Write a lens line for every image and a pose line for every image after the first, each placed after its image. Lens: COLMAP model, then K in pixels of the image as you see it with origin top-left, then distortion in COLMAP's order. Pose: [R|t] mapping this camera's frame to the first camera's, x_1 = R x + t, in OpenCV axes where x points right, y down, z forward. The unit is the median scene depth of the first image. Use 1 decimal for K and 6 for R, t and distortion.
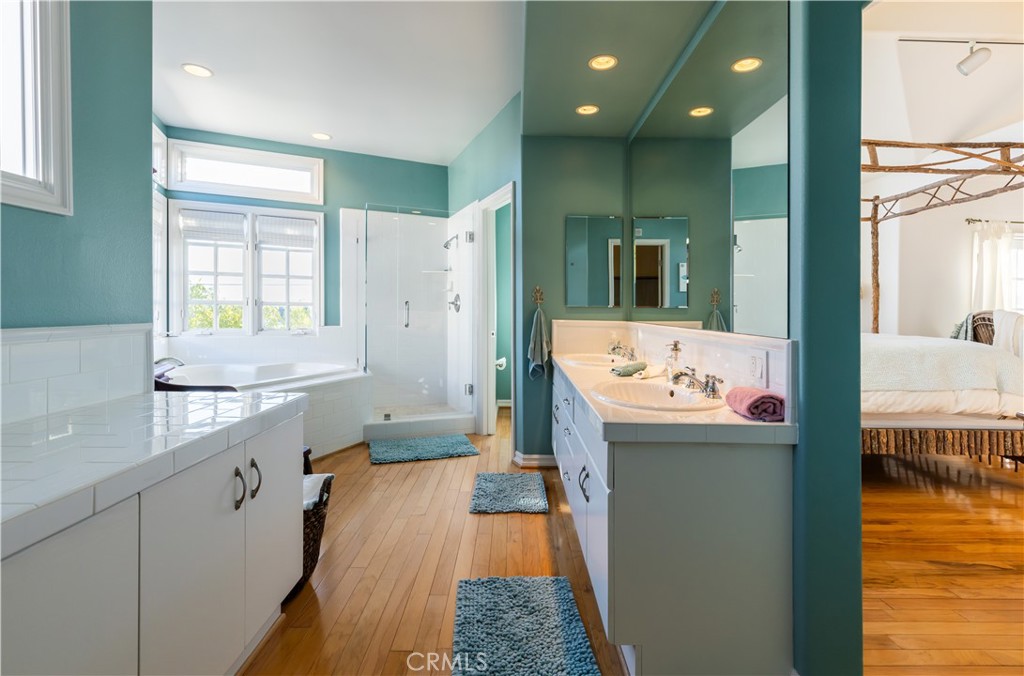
lens RADIAL K [[462.1, 0, 510.4], [0, 462.1, 303.5], [0, 0, 1]] dist [0.033281, 0.000002]
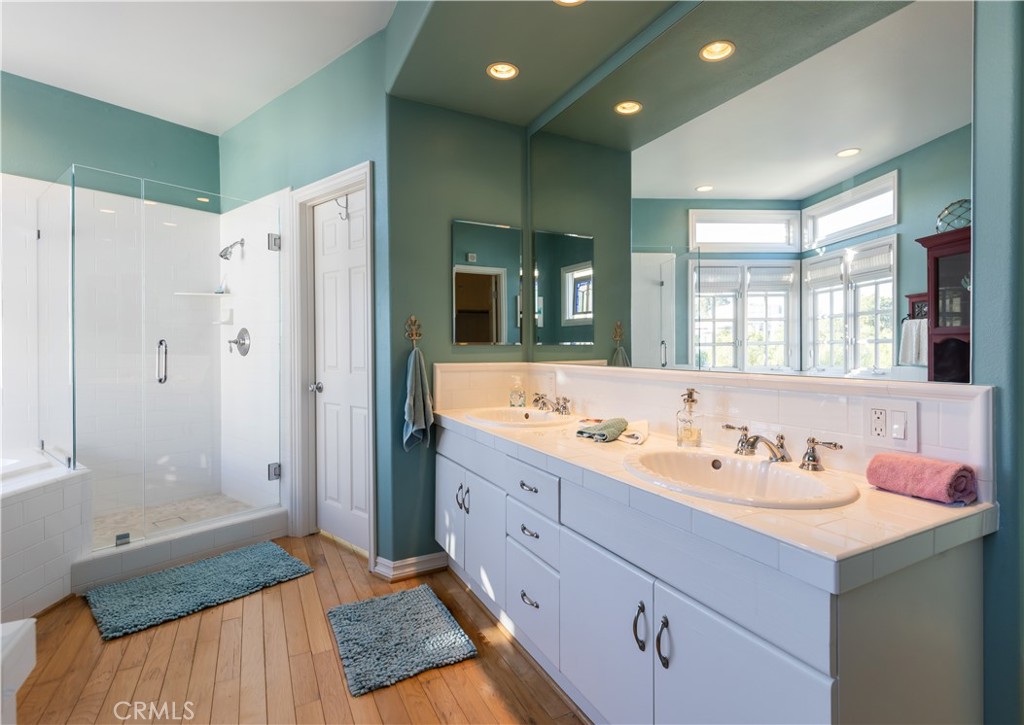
lens RADIAL K [[482.2, 0, 513.8], [0, 482.2, 341.5], [0, 0, 1]] dist [0.002762, 0.000575]
pose [[0.873908, -0.009599, 0.485996, -0.156661], [0.009487, 0.999951, 0.002691, 0.000355], [-0.485998, 0.002259, 0.873957, 0.282917]]
